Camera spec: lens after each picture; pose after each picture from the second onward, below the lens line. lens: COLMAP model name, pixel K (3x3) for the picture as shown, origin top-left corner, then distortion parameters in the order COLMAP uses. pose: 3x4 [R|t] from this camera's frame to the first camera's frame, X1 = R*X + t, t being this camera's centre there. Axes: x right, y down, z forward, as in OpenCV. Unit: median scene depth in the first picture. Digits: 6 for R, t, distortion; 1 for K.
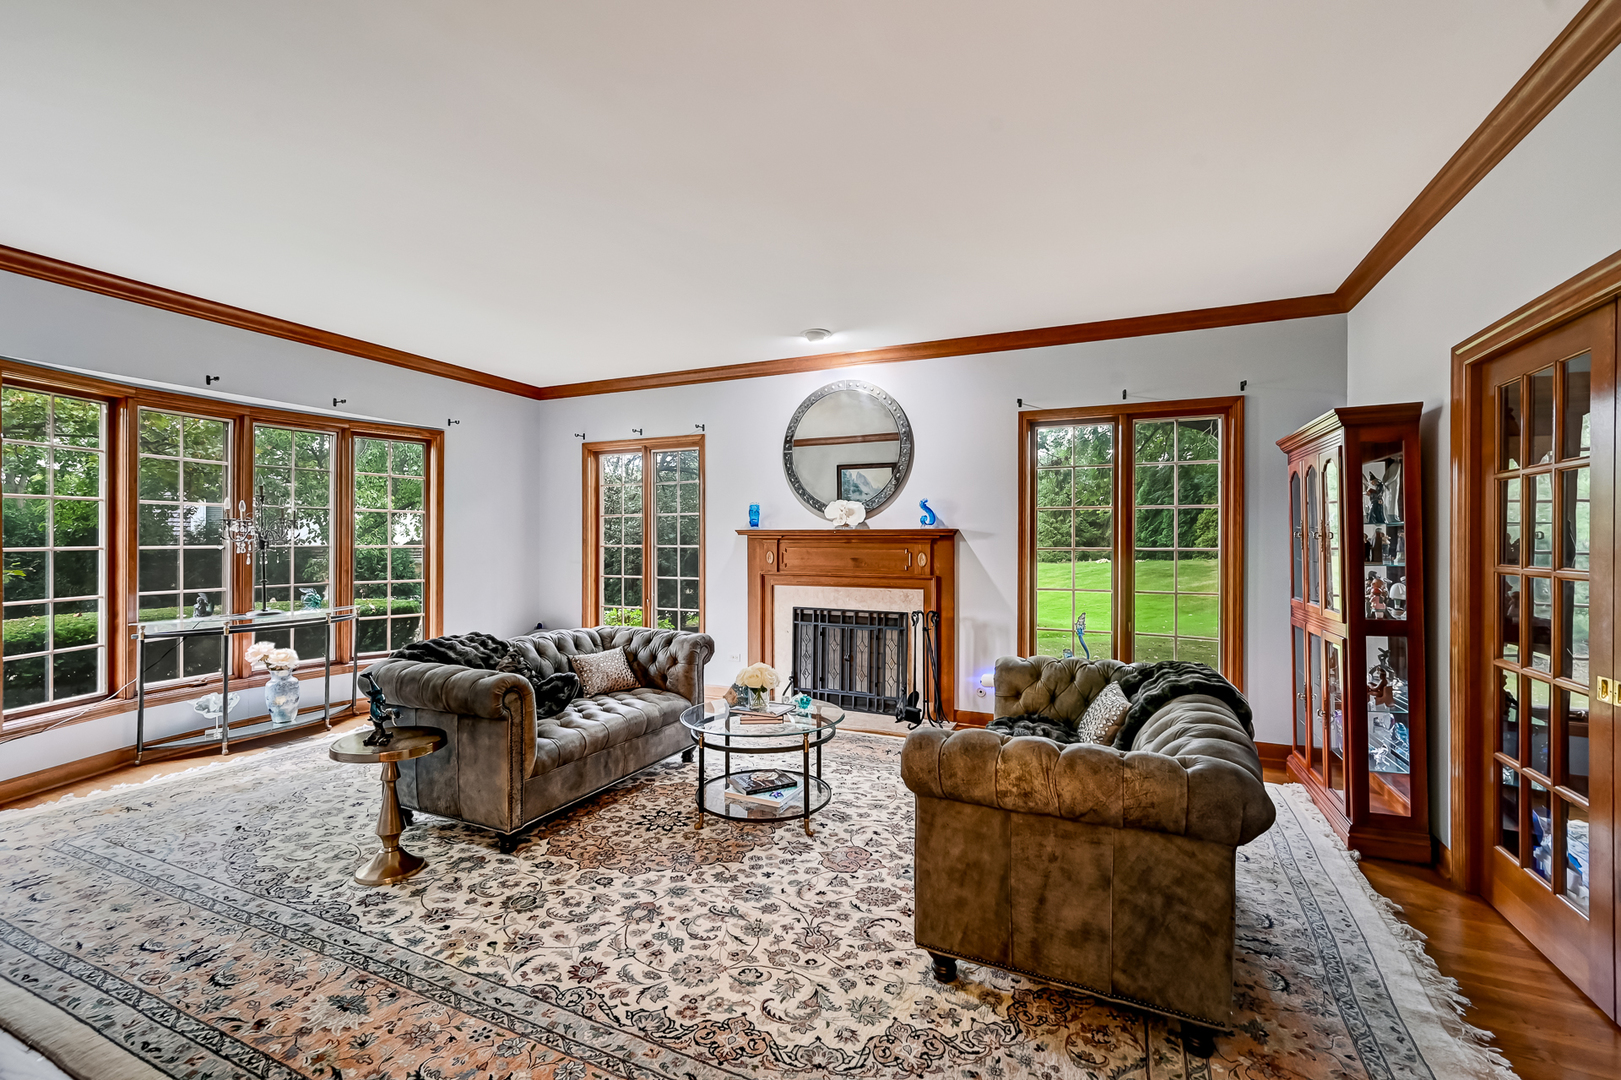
lens RADIAL K [[686.2, 0, 811.5], [0, 686.2, 546.8], [0, 0, 1]] dist [-0.000306, -0.000413]
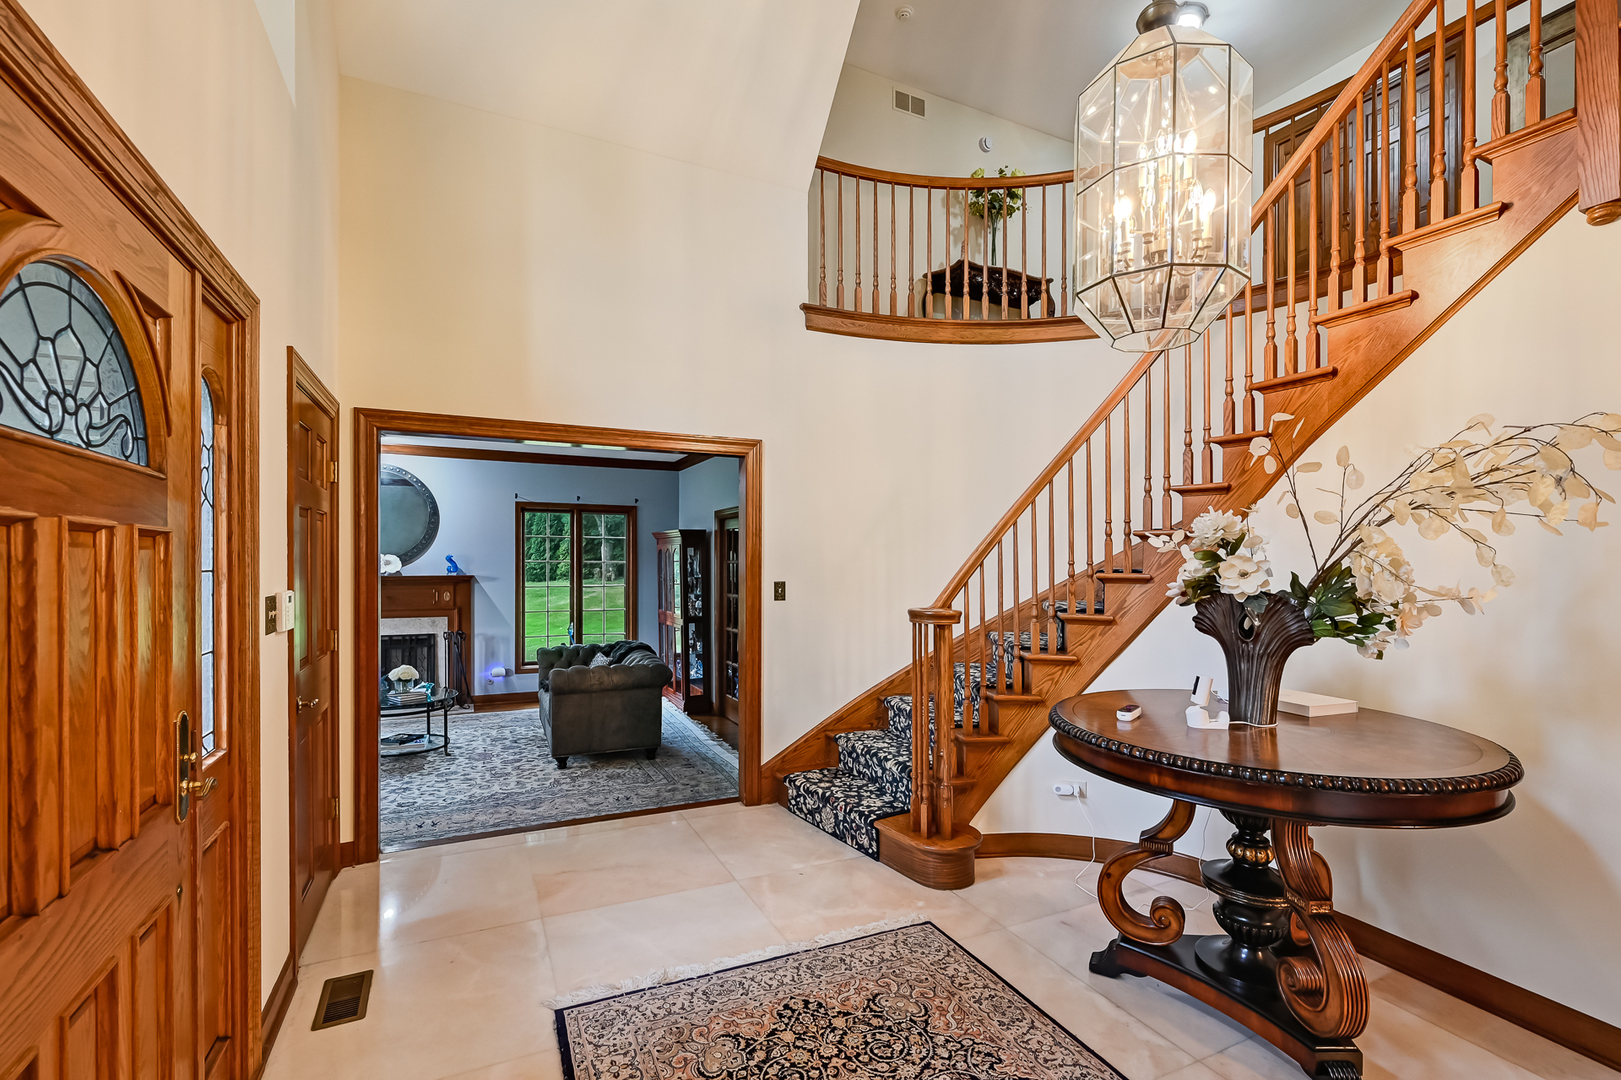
lens RADIAL K [[711.8, 0, 808.2], [0, 711.8, 556.8], [0, 0, 1]] dist [-0.001310, 0.000111]
pose [[0.646297, 0.004652, 0.763072, -0.817768], [0.004656, 0.999939, -0.010040, -0.076213], [-0.763072, 0.010041, 0.646235, -0.923876]]
